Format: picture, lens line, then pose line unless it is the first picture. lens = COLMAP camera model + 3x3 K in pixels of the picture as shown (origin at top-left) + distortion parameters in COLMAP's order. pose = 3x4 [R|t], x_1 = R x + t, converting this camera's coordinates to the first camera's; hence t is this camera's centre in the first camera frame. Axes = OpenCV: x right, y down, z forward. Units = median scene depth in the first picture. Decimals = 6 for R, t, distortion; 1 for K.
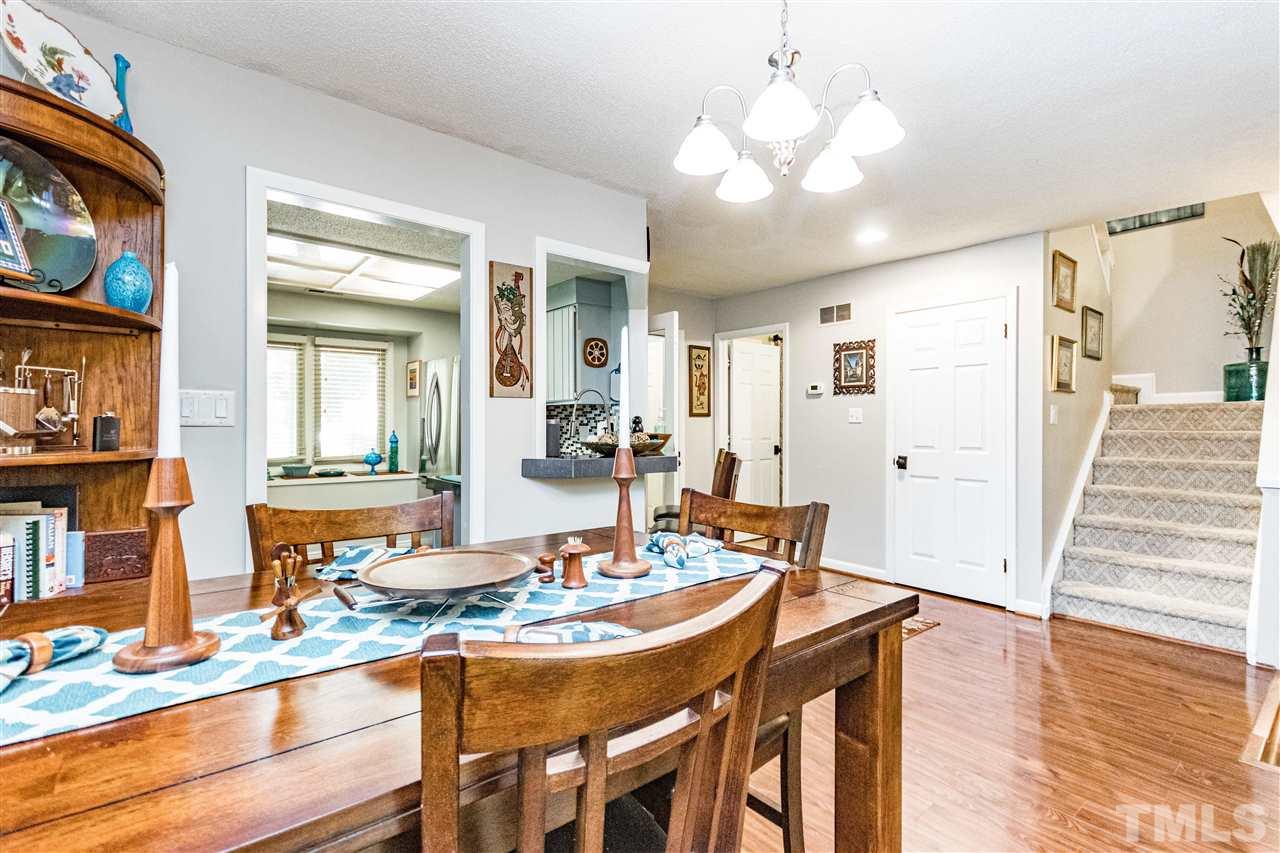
lens RADIAL K [[593.6, 0, 643.0], [0, 593.6, 425.4], [0, 0, 1]] dist [0.010791, -0.006127]
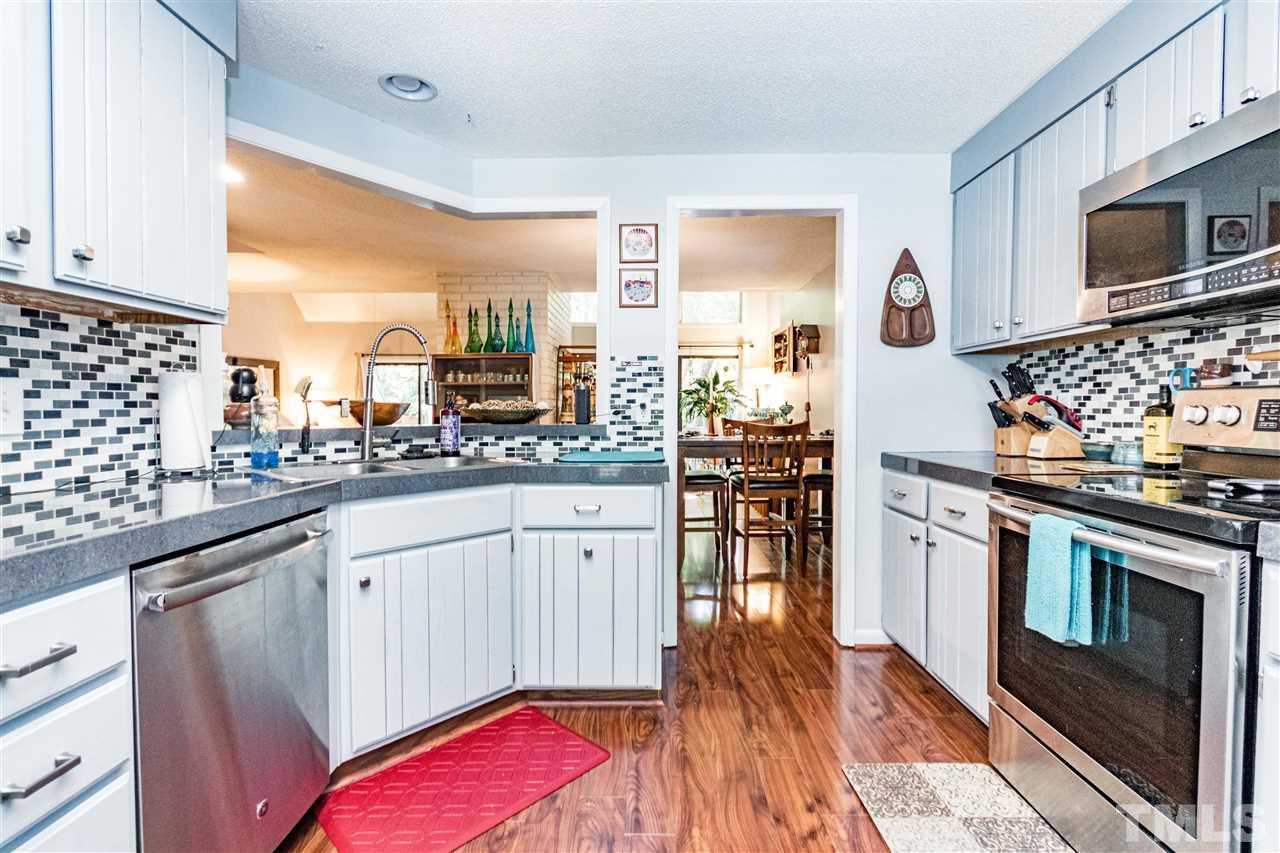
lens RADIAL K [[593.6, 0, 638.7], [0, 593.6, 421.4], [0, 0, 1]] dist [0.010791, -0.006127]
pose [[-0.771562, -0.018328, 0.635890, -0.503452], [-0.001552, 0.999636, 0.026929, 0.013513], [-0.636152, 0.019790, -0.771310, 1.012656]]
